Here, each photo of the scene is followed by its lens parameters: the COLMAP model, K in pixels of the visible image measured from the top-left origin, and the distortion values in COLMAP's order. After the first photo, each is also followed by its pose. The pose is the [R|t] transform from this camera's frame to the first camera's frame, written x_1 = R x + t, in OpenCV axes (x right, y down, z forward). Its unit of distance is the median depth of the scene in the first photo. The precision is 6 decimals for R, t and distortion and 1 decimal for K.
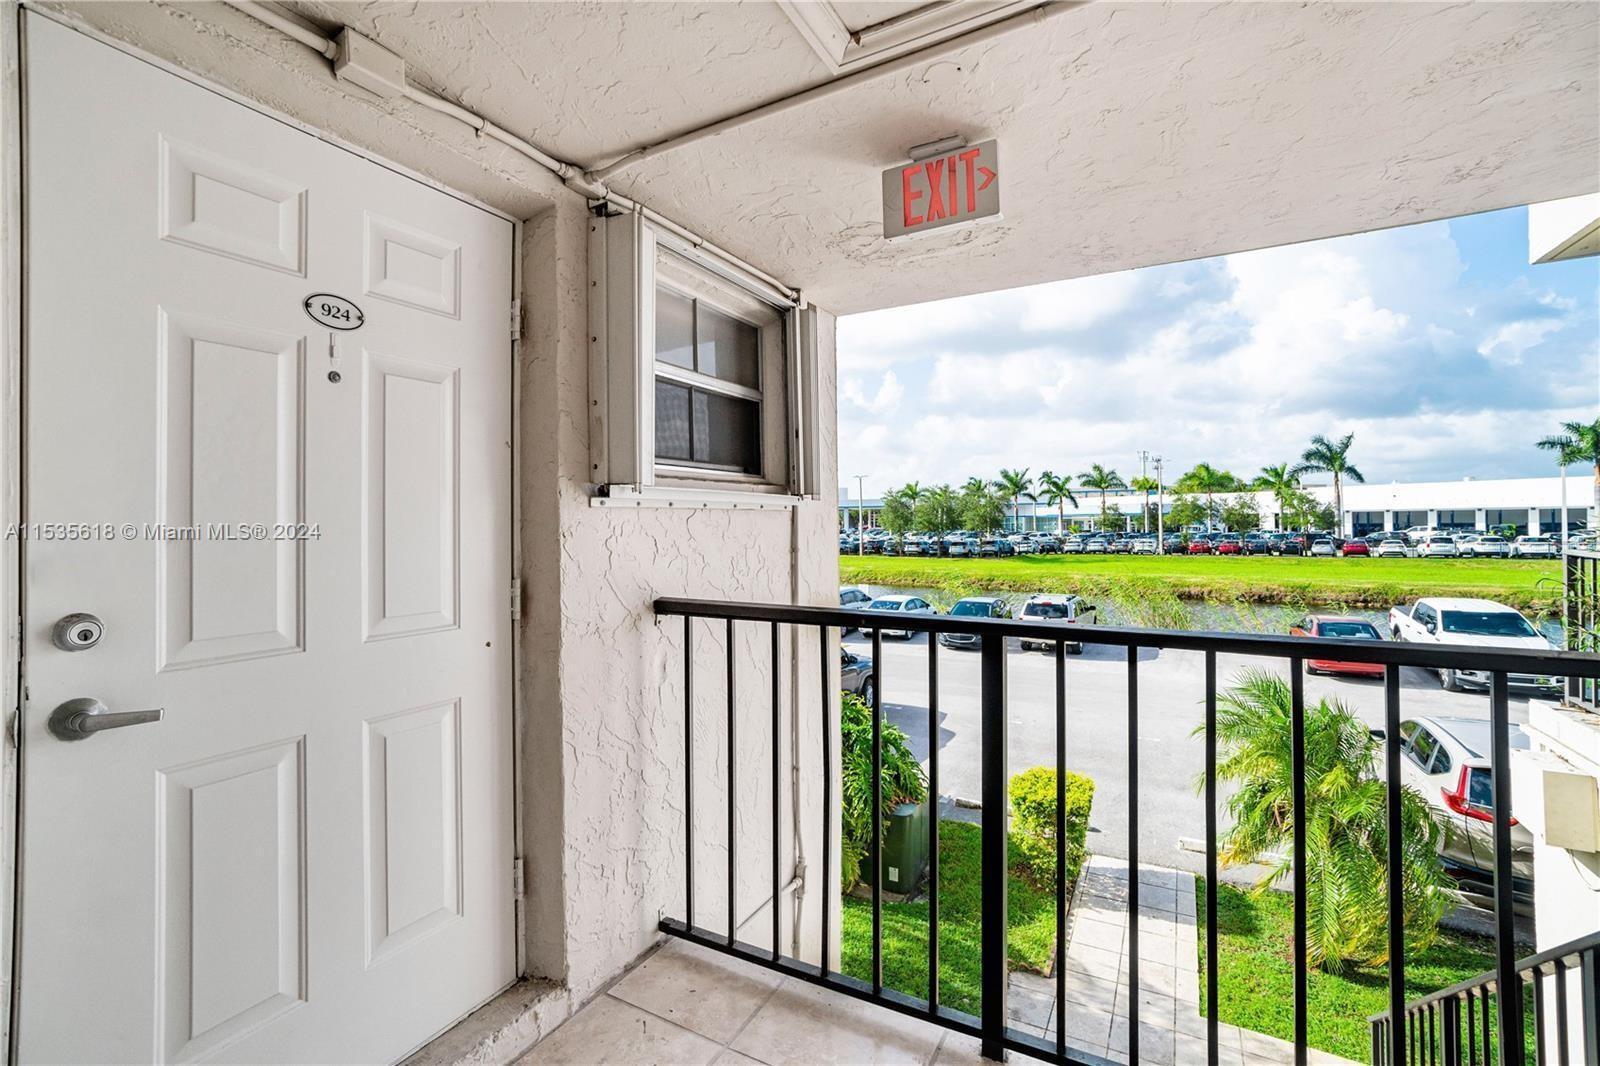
lens RADIAL K [[703.2, 0, 785.3], [0, 703.2, 524.3], [0, 0, 1]] dist [-0.039769, 0.016646]
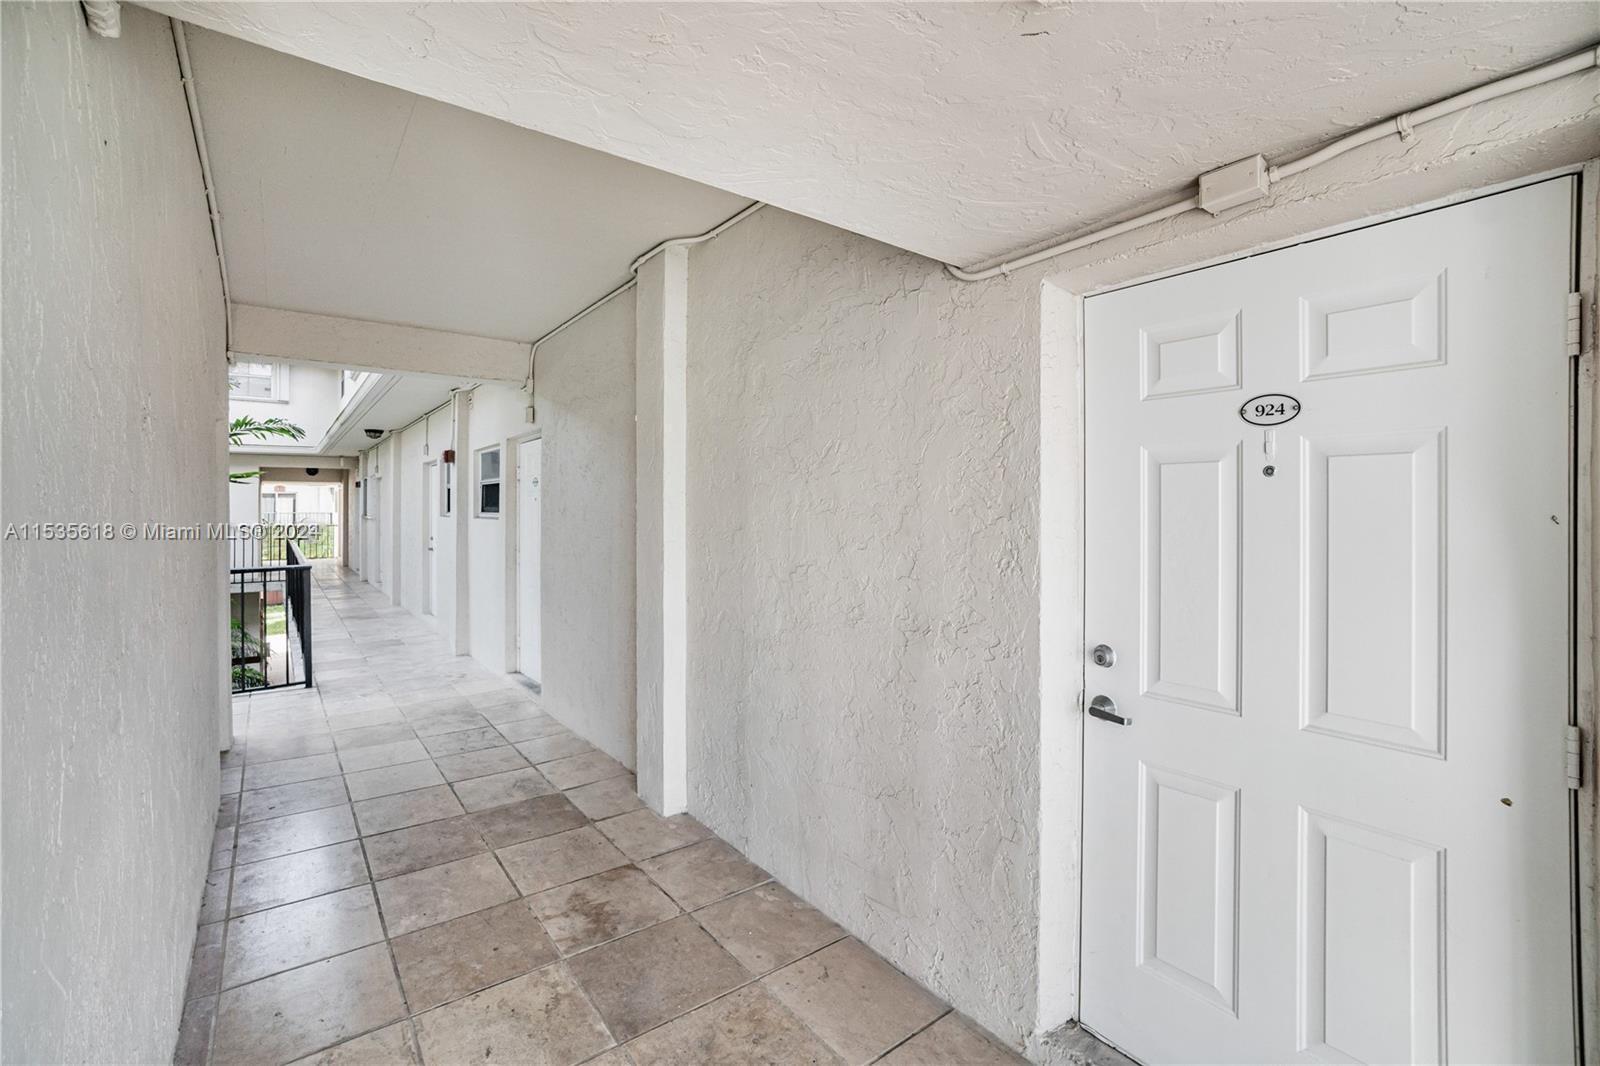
lens RADIAL K [[703.2, 0, 785.3], [0, 703.2, 524.3], [0, 0, 1]] dist [-0.039769, 0.016646]
pose [[-0.406673, 0.031469, -0.913032, 0.637621], [0.002699, 0.999444, 0.033245, -0.172347], [0.913570, 0.011055, -0.406532, 0.771328]]
